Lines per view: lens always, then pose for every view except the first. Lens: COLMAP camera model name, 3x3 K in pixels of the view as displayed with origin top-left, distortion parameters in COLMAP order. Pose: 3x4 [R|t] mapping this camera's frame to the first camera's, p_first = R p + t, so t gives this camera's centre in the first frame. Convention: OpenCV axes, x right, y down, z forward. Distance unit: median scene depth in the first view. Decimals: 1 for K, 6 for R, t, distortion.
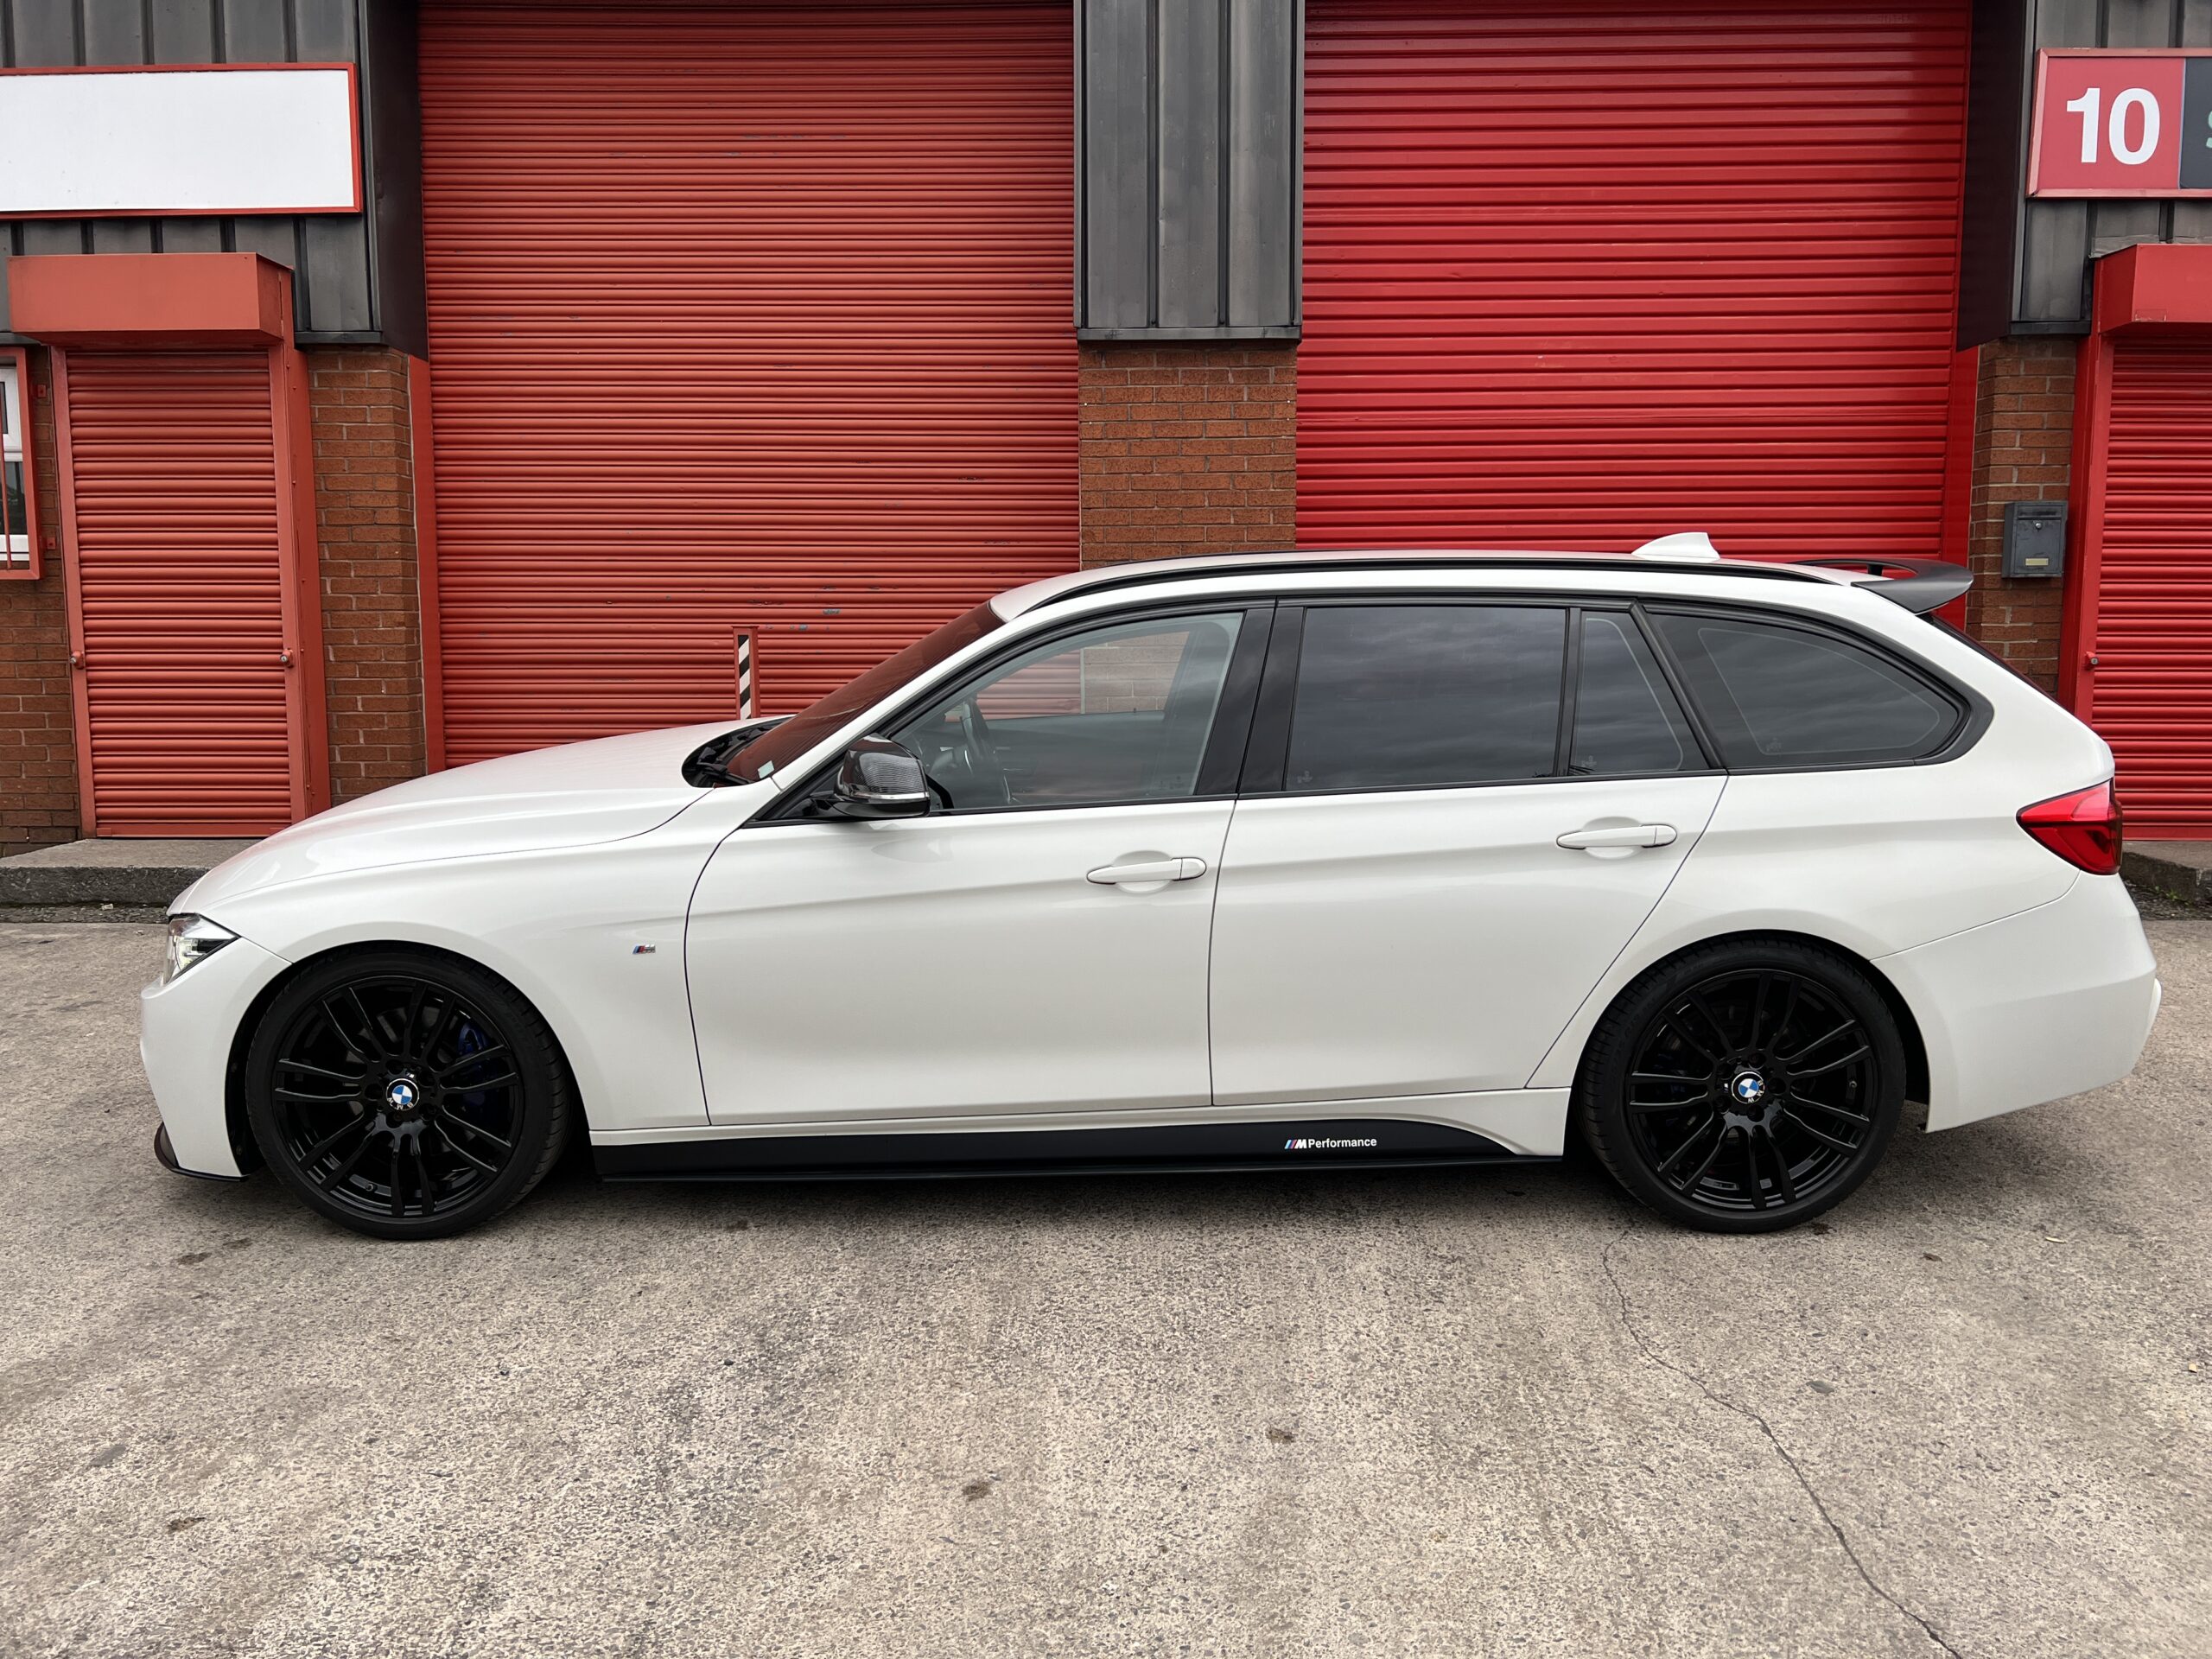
lens RADIAL K [[1688.9, 0, 1112.7], [0, 1688.9, 812.3], [0, 0, 1]] dist [0.041720, -0.053629]
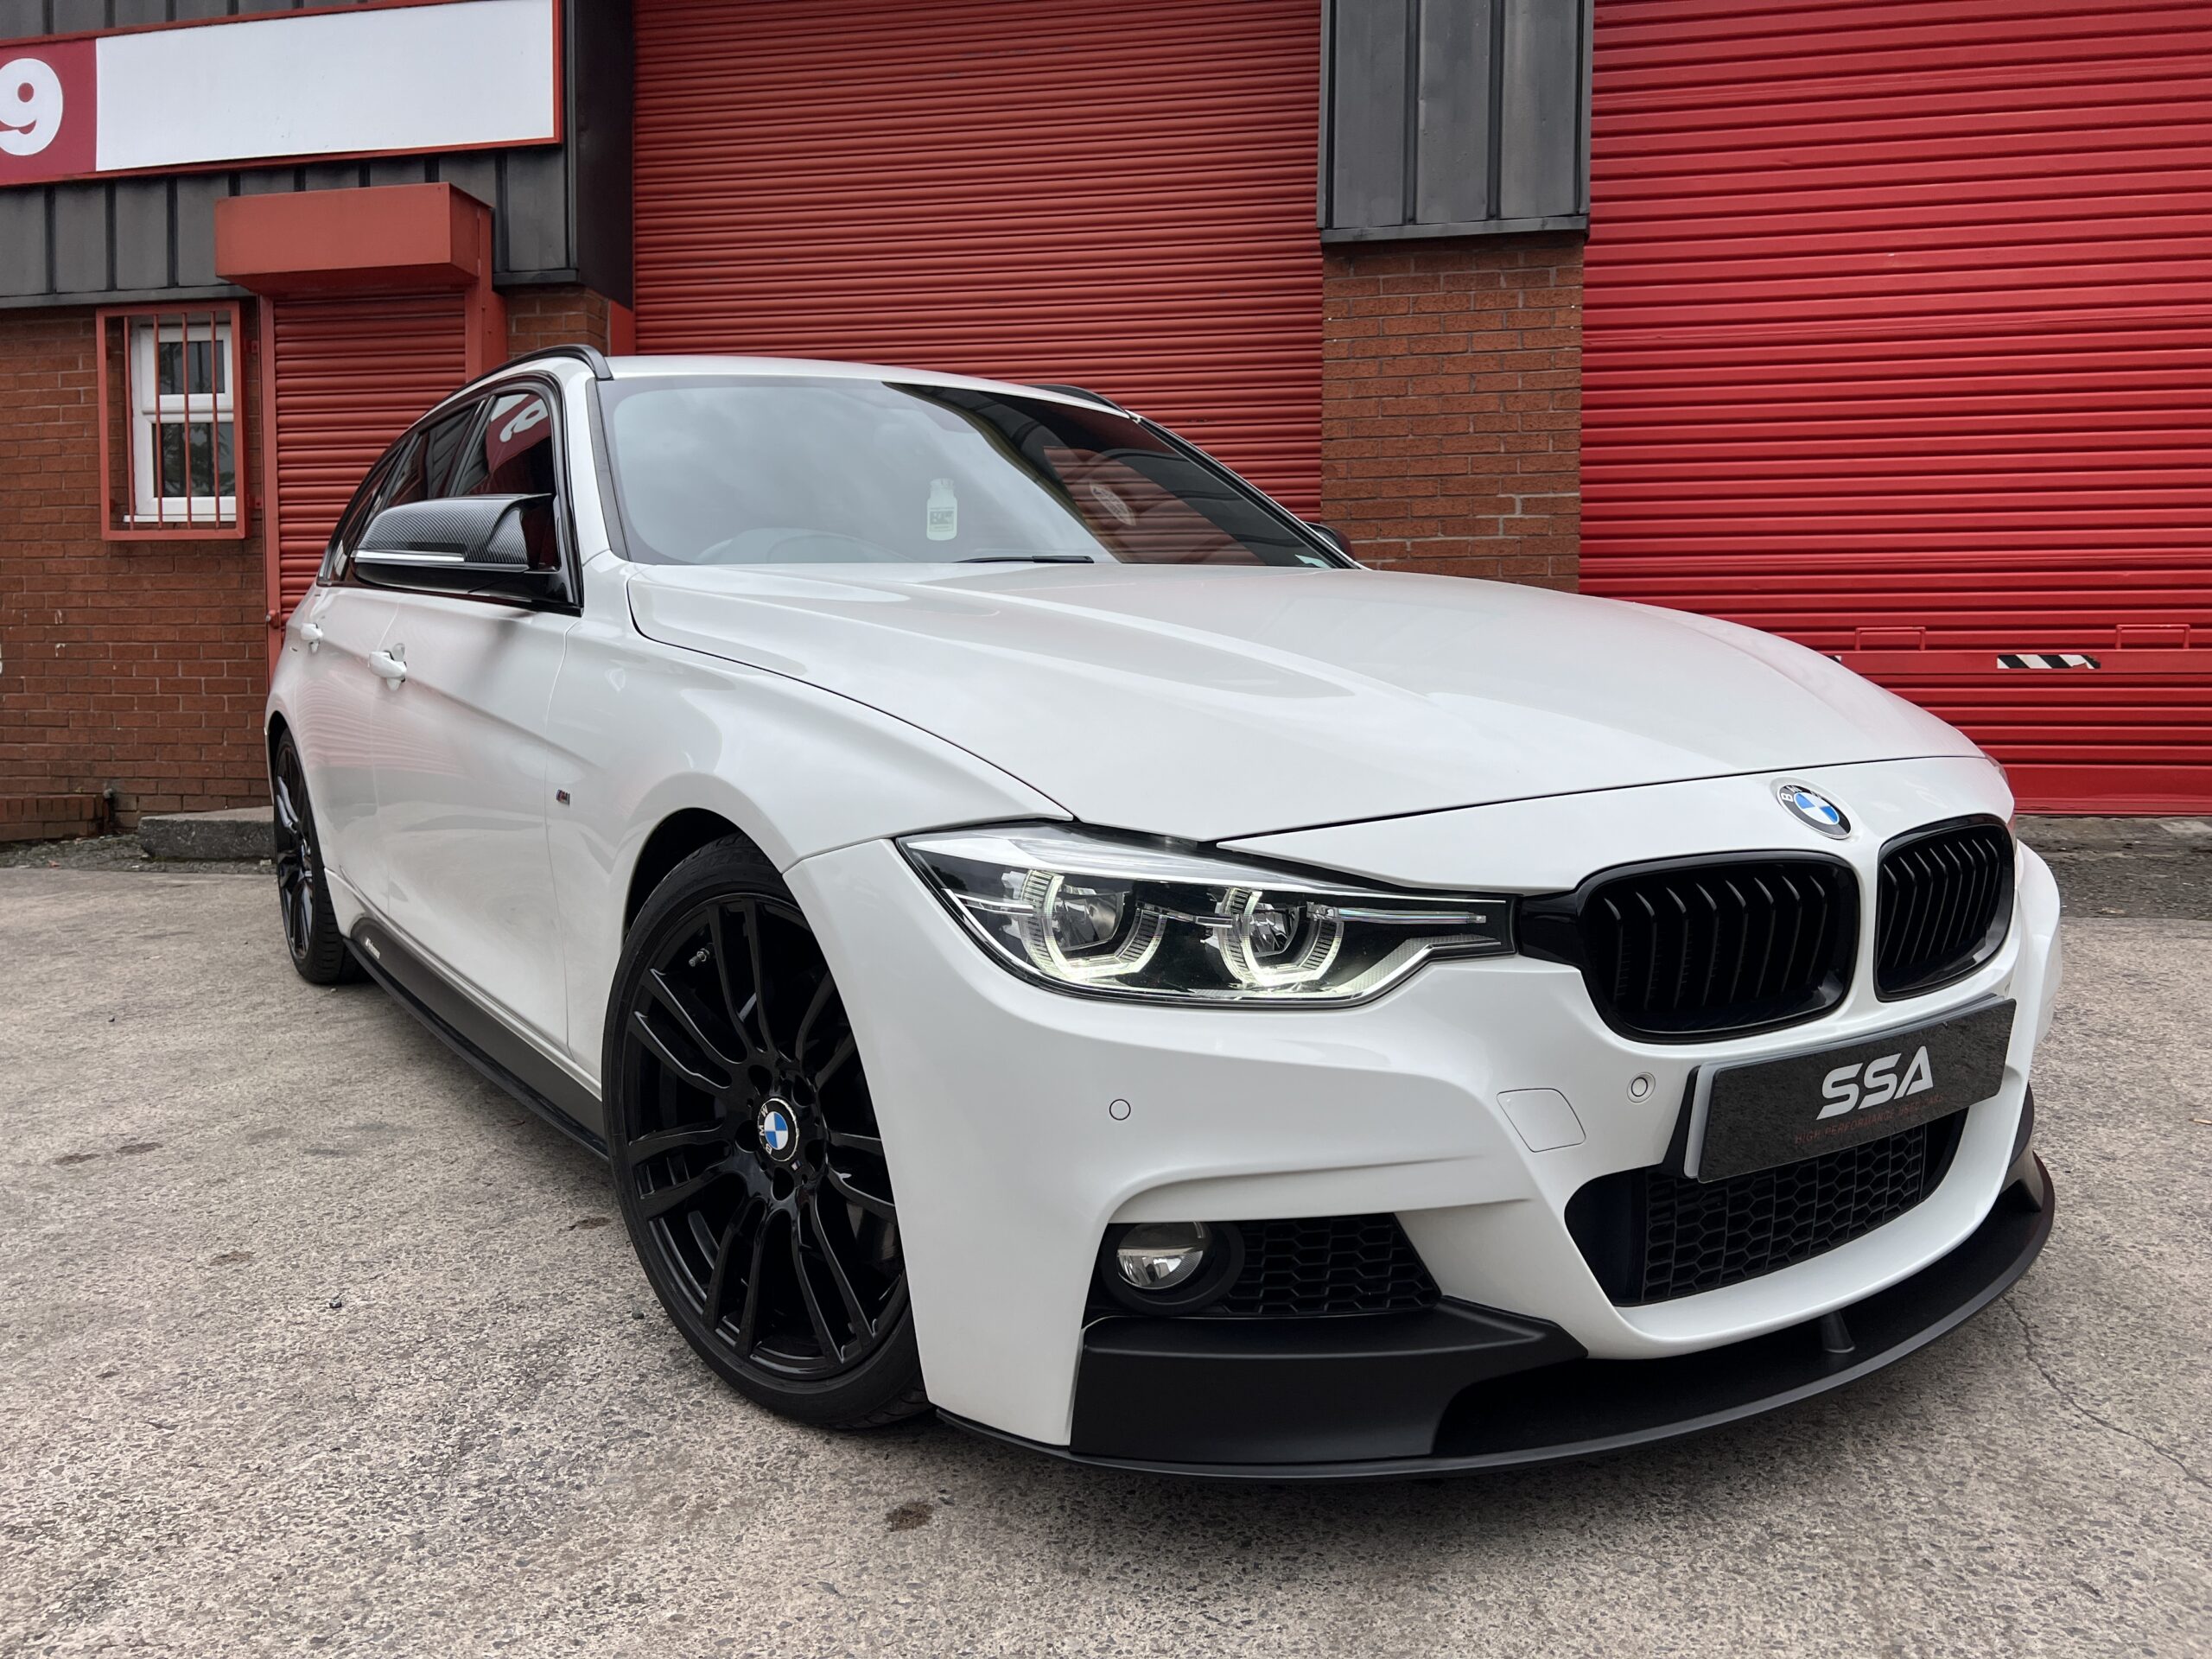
lens RADIAL K [[1688.9, 0, 1118.9], [0, 1688.9, 838.0], [0, 0, 1]] dist [0.041720, -0.053629]
pose [[0.984065, 0.018333, -0.176862, 0.036989], [-0.026681, 0.998634, -0.044935, 0.066567], [0.175797, 0.048938, 0.983209, 0.147010]]
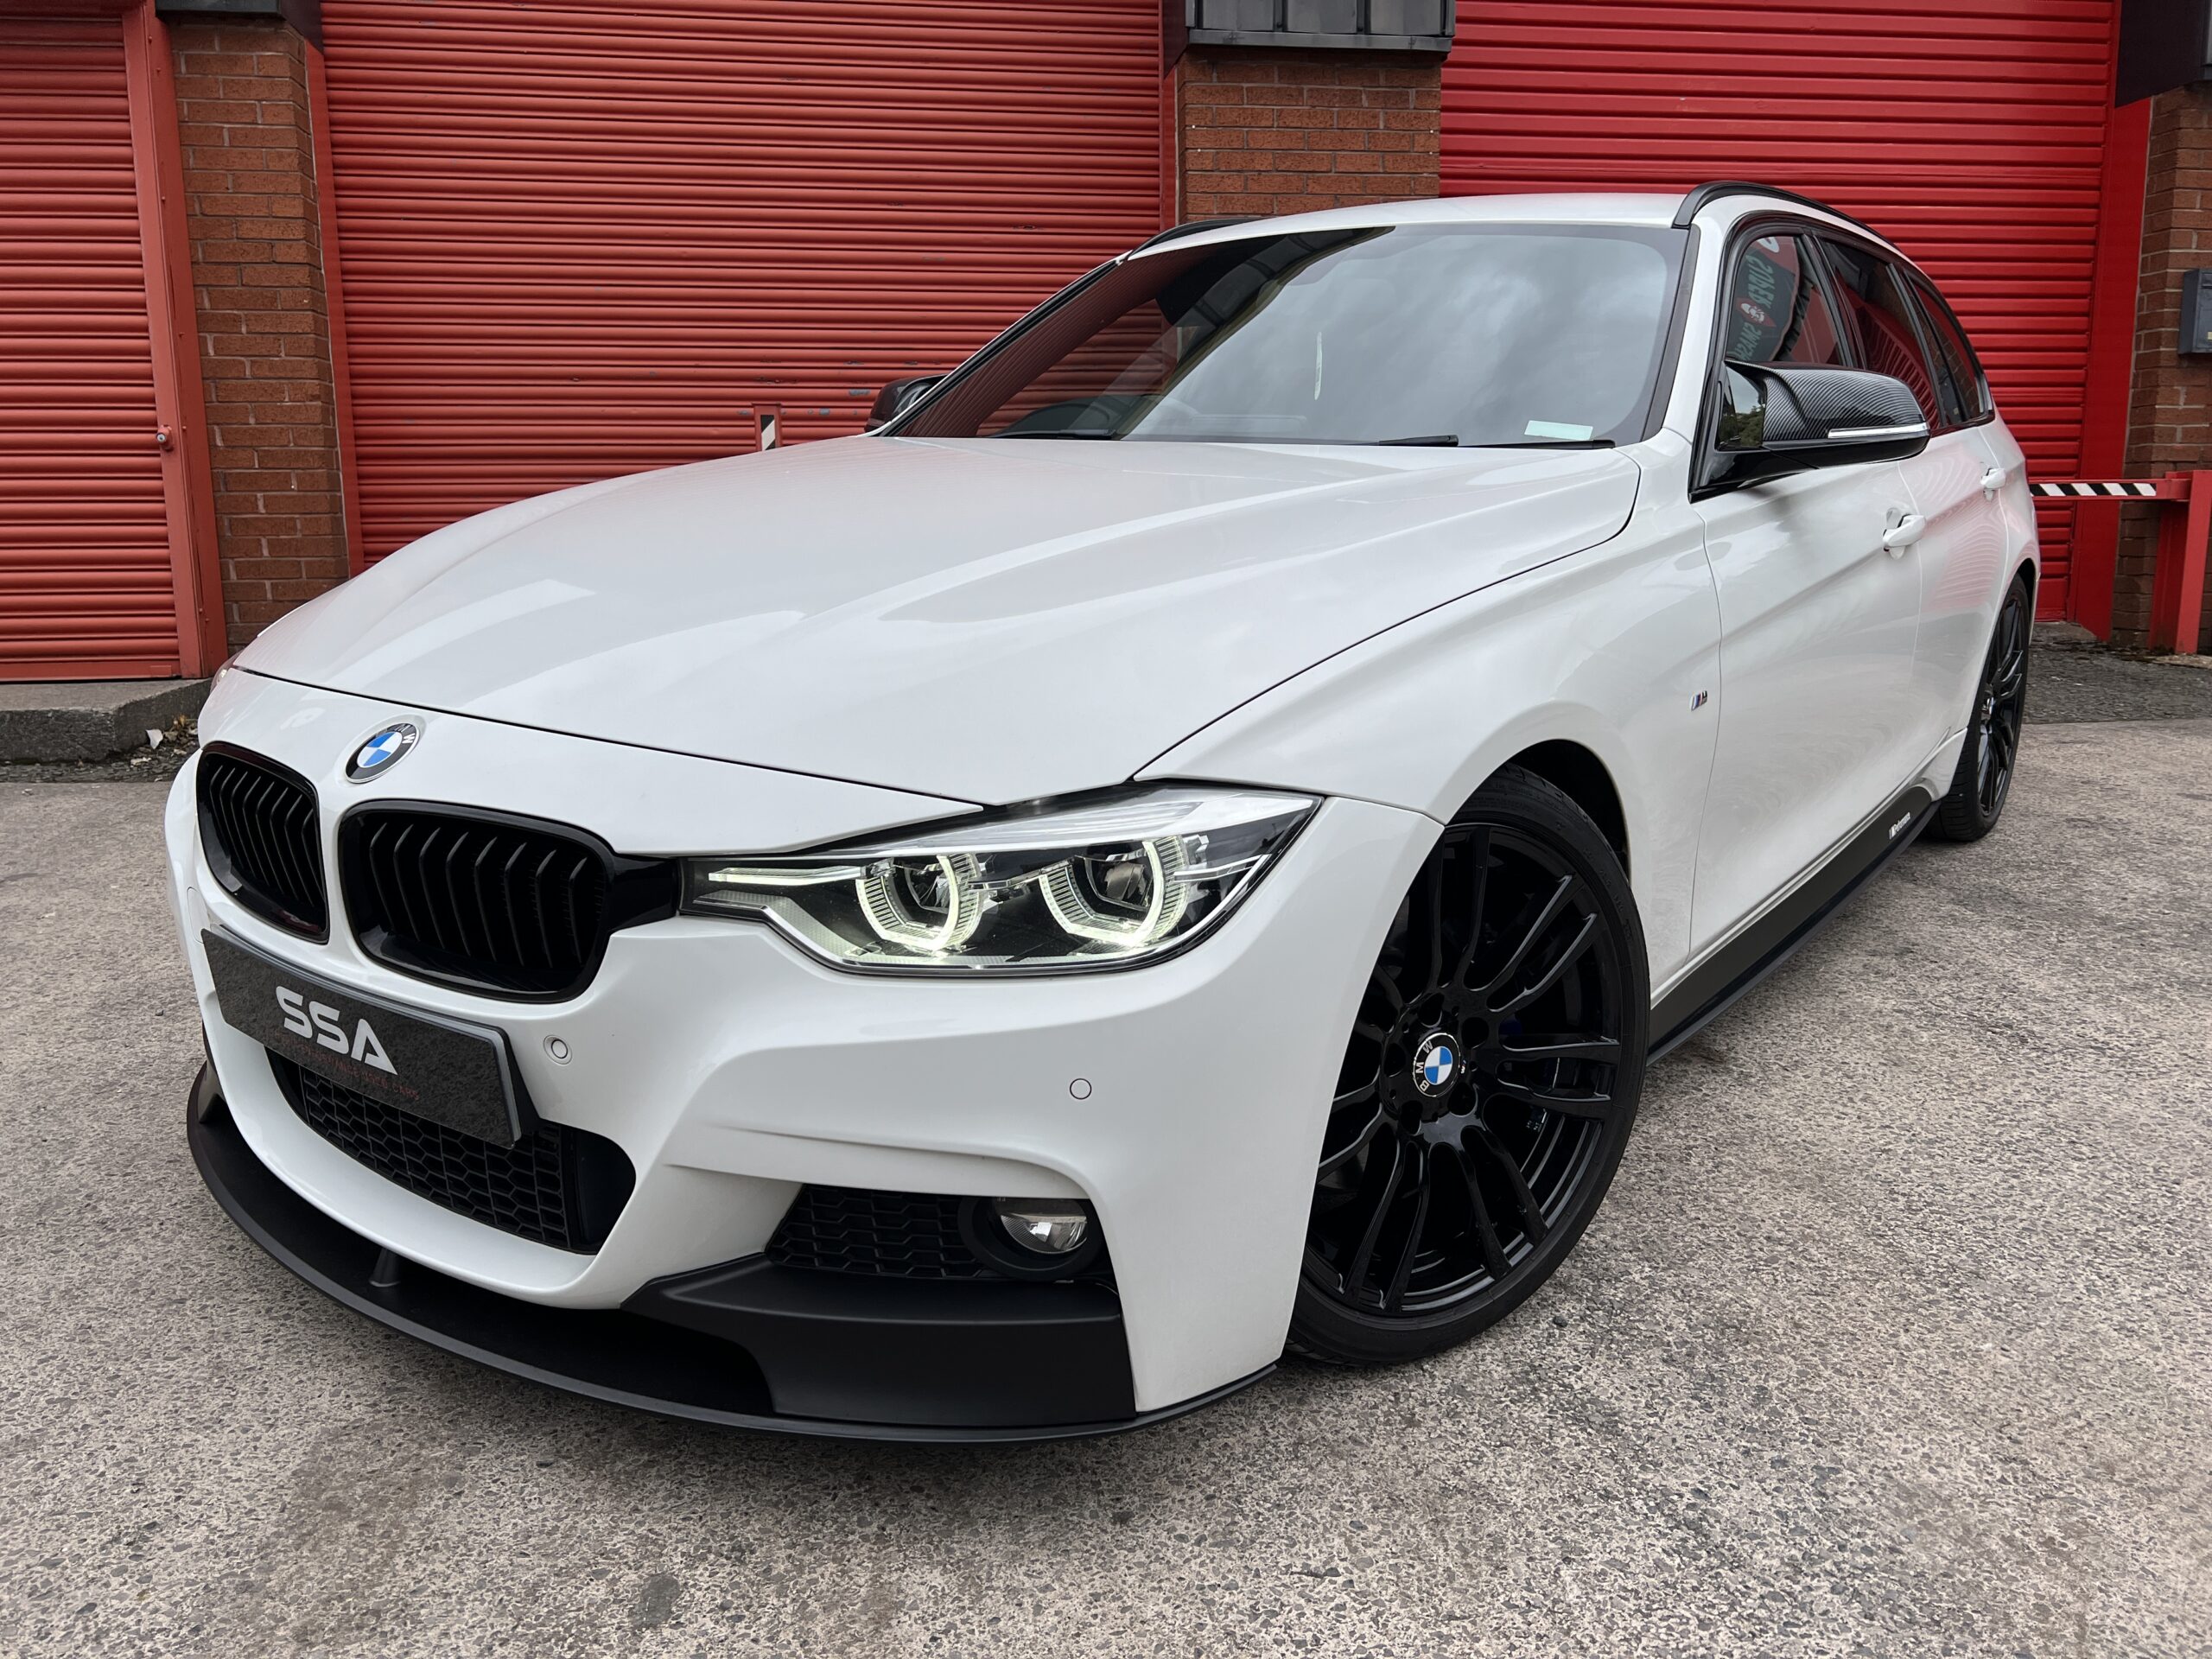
lens RADIAL K [[1688.9, 0, 1110.5], [0, 1688.9, 813.6], [0, 0, 1]] dist [0.041720, -0.053629]
pose [[0.986212, -0.033409, 0.162077, -0.205175], [0.024444, 0.998075, 0.056998, 0.043329], [-0.163669, -0.052250, 0.985131, 0.185278]]
